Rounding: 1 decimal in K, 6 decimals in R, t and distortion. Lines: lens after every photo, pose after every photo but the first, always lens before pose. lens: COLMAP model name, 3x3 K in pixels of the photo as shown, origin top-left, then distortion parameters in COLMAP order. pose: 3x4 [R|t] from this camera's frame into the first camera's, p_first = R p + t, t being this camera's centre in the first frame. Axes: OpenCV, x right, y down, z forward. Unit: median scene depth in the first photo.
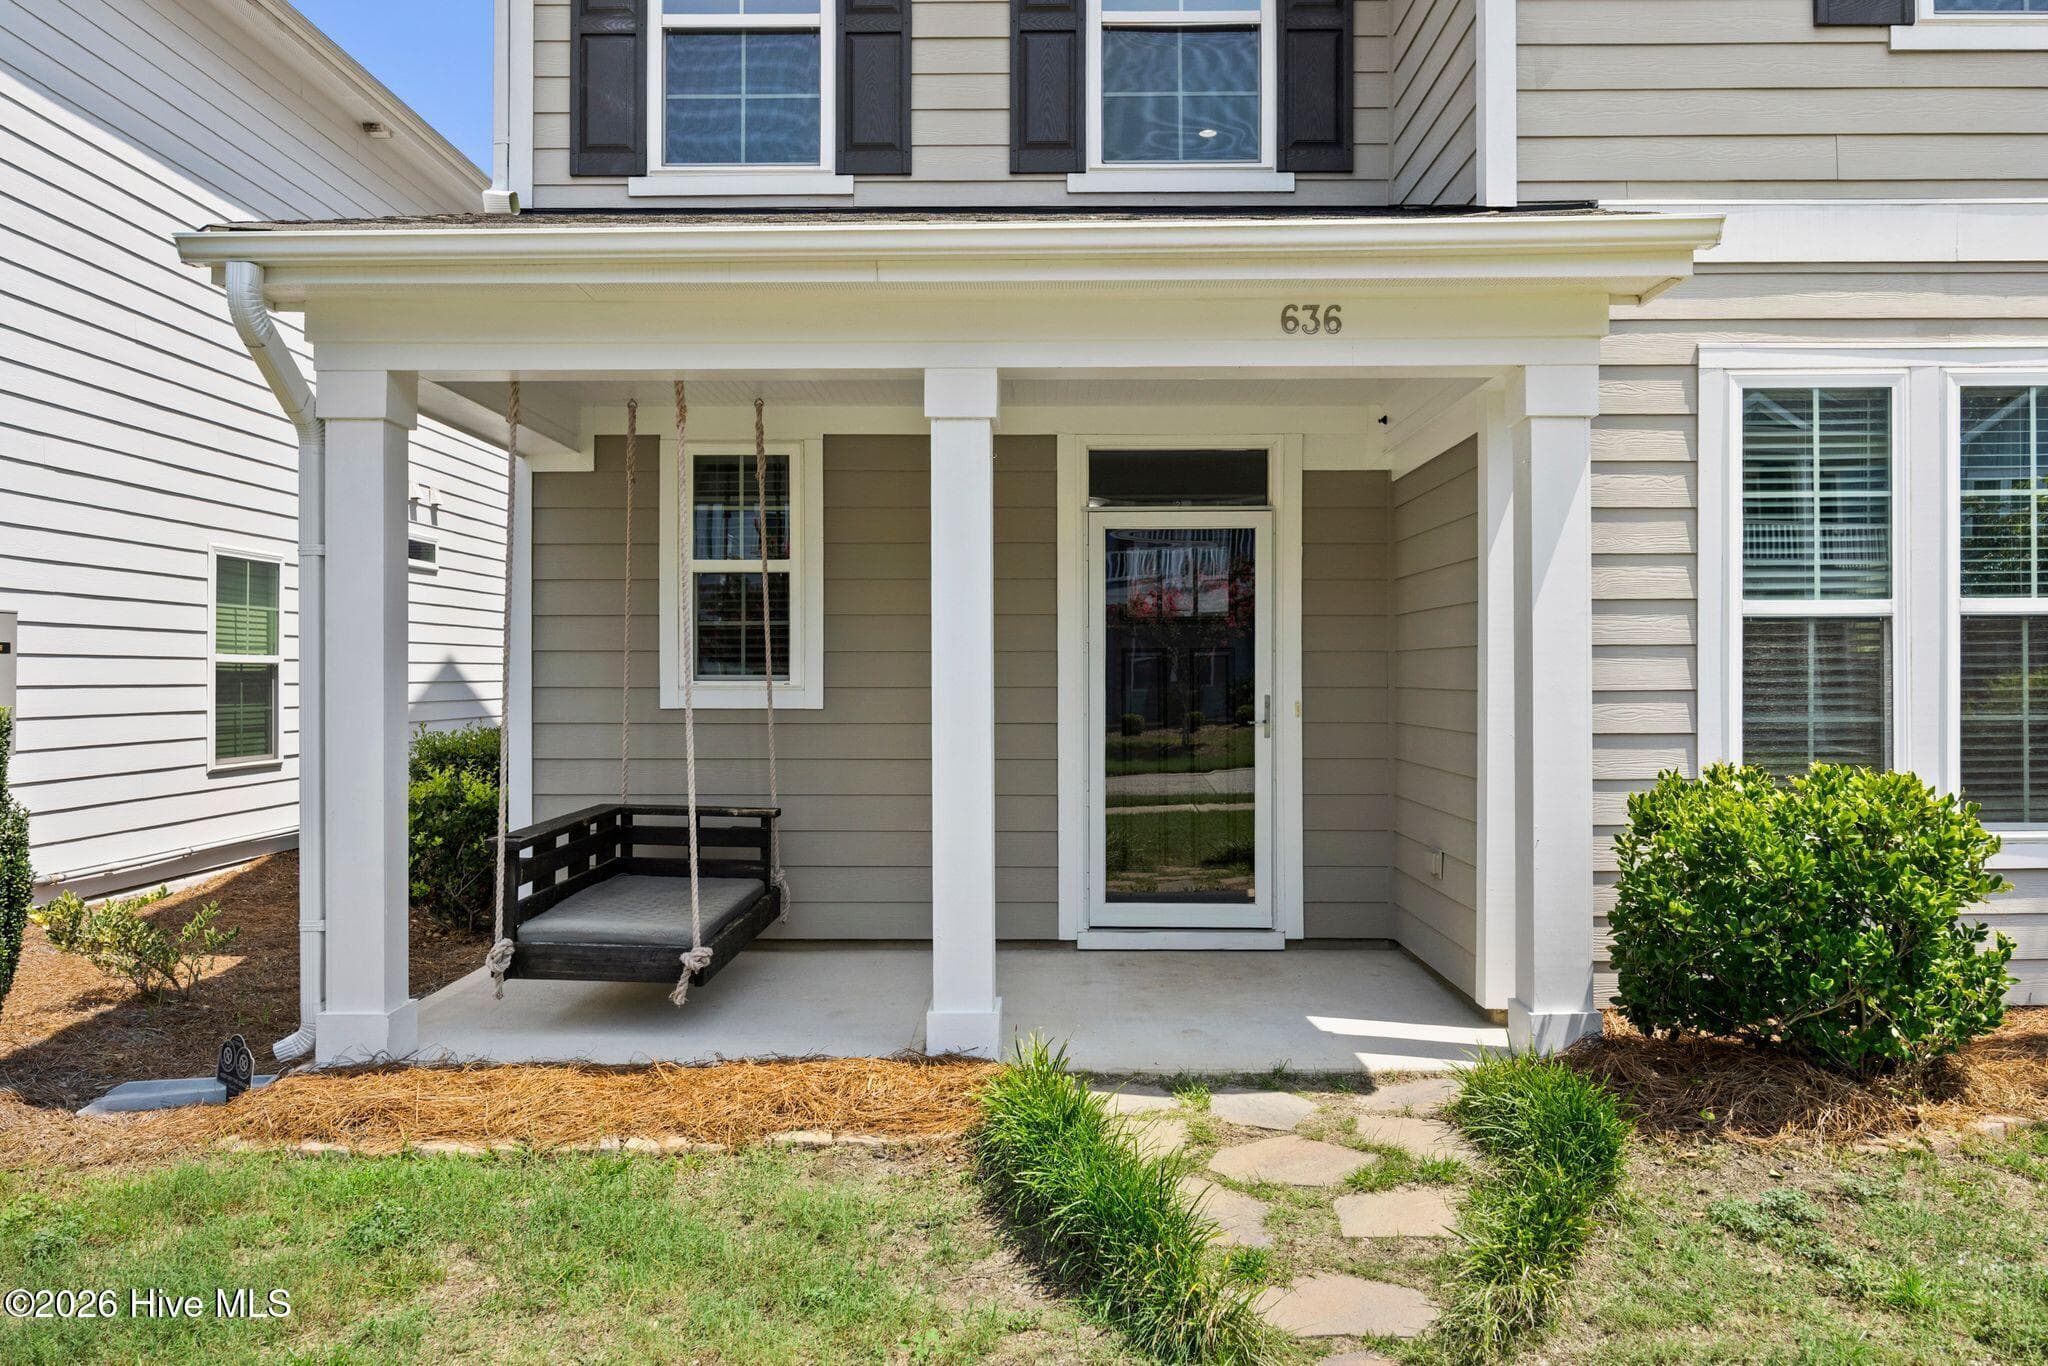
lens RADIAL K [[1428.7, 0, 1025.9], [0, 1428.7, 669.6], [0, 0, 1]] dist [-0.009596, -0.005424]
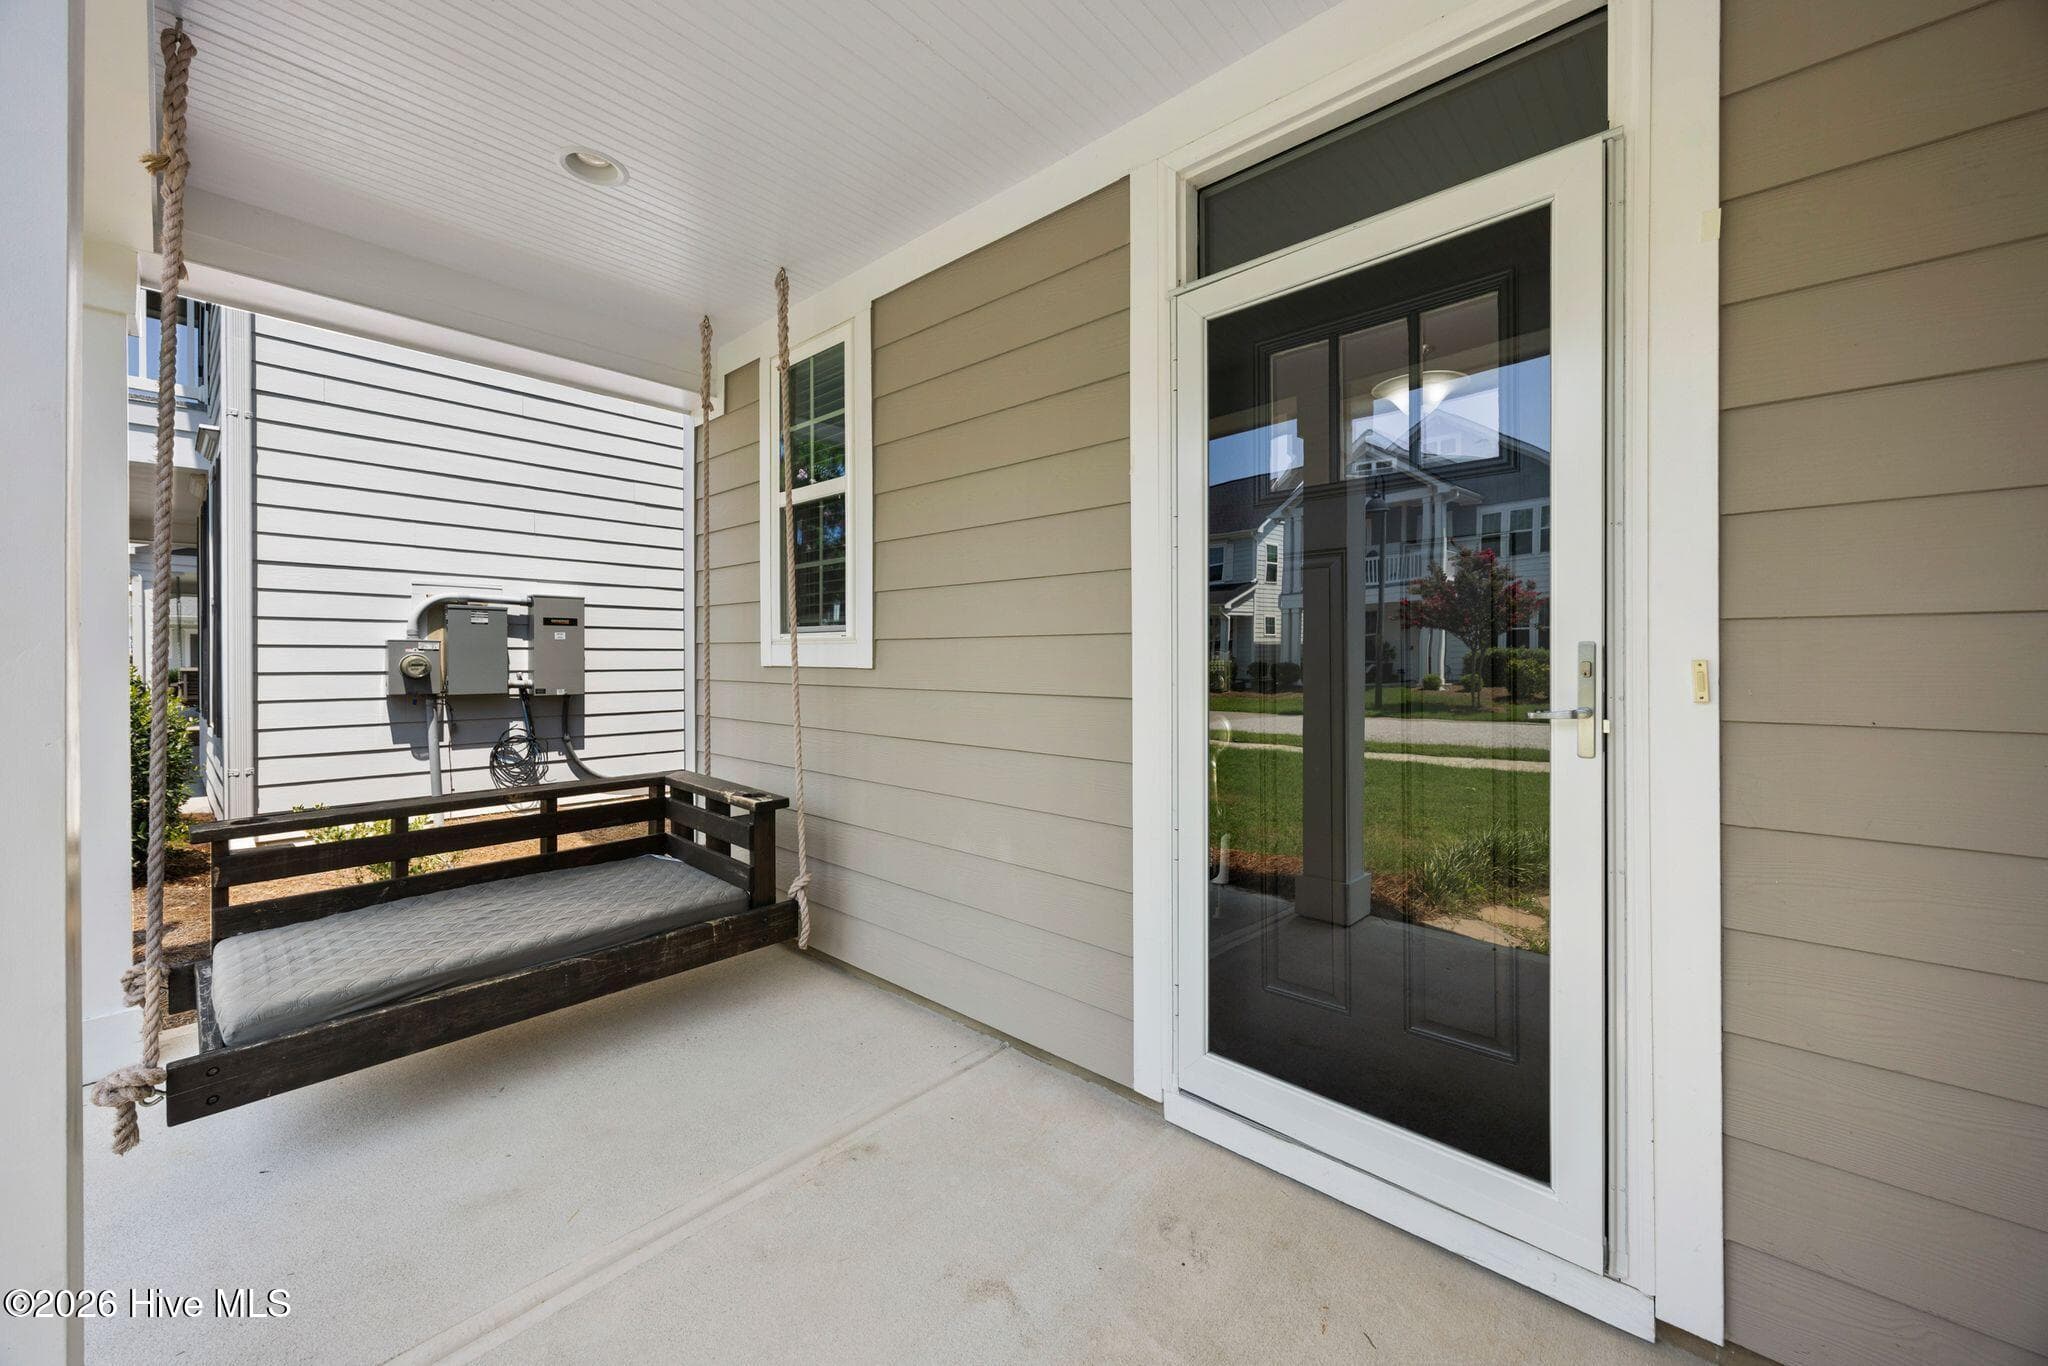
lens RADIAL K [[781.6, 0, 1034.1], [0, 781.6, 657.5], [0, 0, 1]] dist [-0.003050, -0.000187]
pose [[0.760647, 0.001770, -0.649164, 0.189782], [-0.000014, 0.999996, 0.002710, 0.020775], [0.649166, -0.002052, 0.760644, 0.745944]]
